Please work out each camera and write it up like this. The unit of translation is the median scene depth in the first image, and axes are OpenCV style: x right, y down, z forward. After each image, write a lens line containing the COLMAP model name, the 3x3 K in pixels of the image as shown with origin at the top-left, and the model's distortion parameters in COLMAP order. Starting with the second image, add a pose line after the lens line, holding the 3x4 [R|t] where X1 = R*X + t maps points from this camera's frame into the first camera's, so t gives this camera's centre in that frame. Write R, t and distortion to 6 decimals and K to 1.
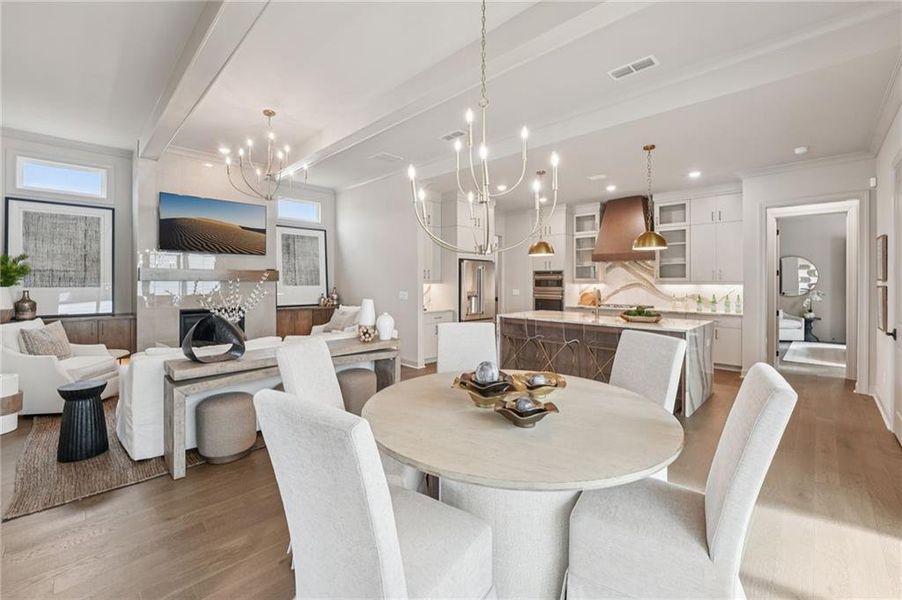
lens RADIAL K [[364.8, 0, 441.5], [0, 364.8, 282.8], [0, 0, 1]] dist [-0.017677, -0.001112]
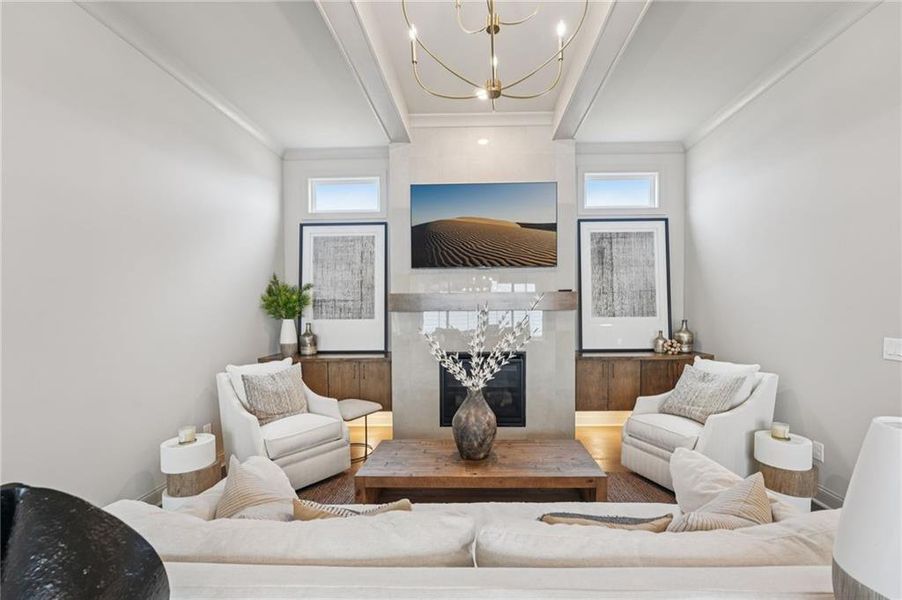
lens RADIAL K [[364.8, 0, 482.1], [0, 364.8, 319.5], [0, 0, 1]] dist [-0.017677, -0.001112]
pose [[0.701006, 0.009880, -0.713087, -0.140528], [0.007042, 0.999759, 0.020774, -0.002380], [0.713120, -0.019584, 0.700768, 0.478428]]
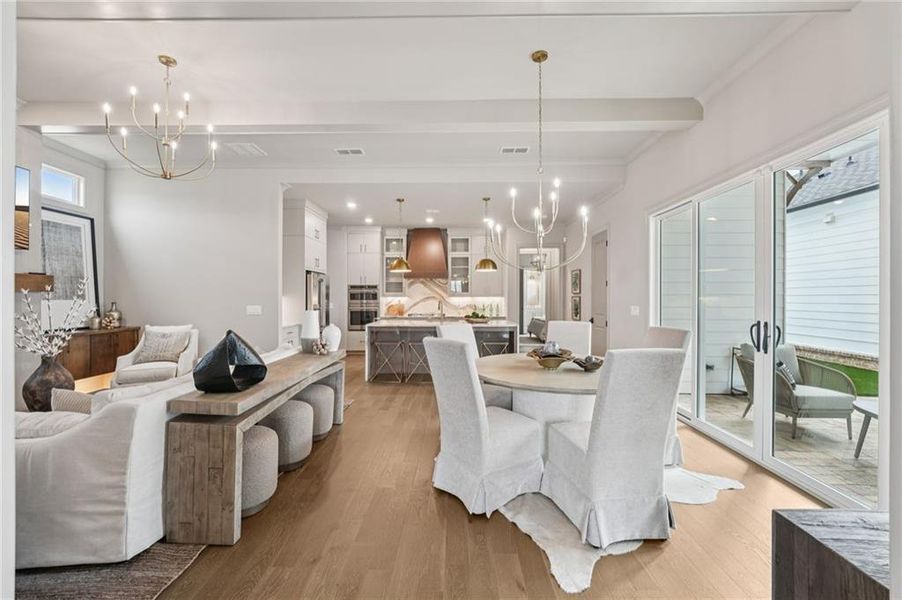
lens RADIAL K [[364.8, 0, 434.5], [0, 364.8, 300.1], [0, 0, 1]] dist [-0.017677, -0.001112]
pose [[0.725174, -0.006529, 0.688535, -0.380296], [0.004449, 0.999979, 0.004797, 0.009192], [-0.688552, -0.000415, 0.725187, 0.085137]]
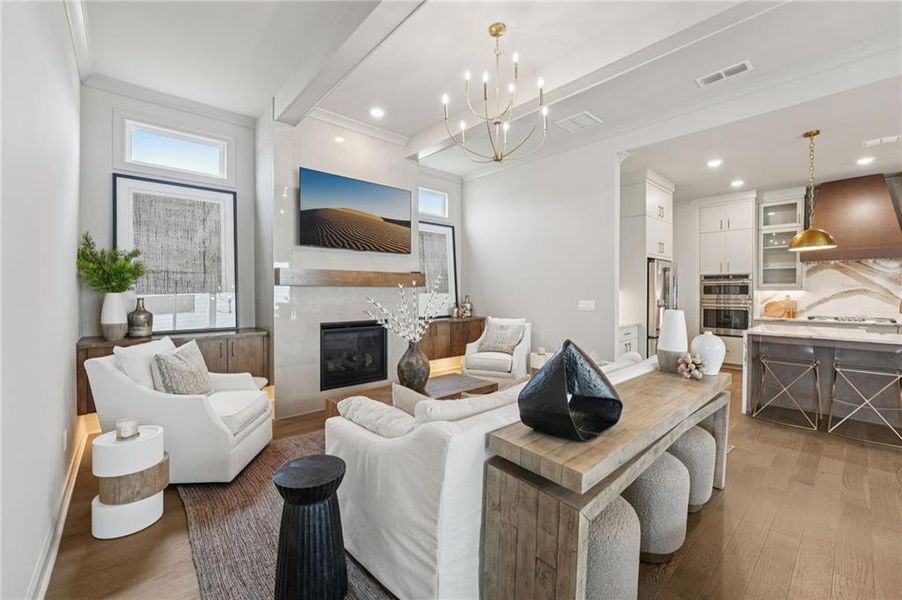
lens RADIAL K [[364.8, 0, 438.5], [0, 364.8, 293.6], [0, 0, 1]] dist [-0.017677, -0.001112]
pose [[0.997584, -0.001931, -0.069440, -0.354482], [0.001912, 0.999998, -0.000343, 0.010026], [0.069441, 0.000209, 0.997586, 0.209343]]
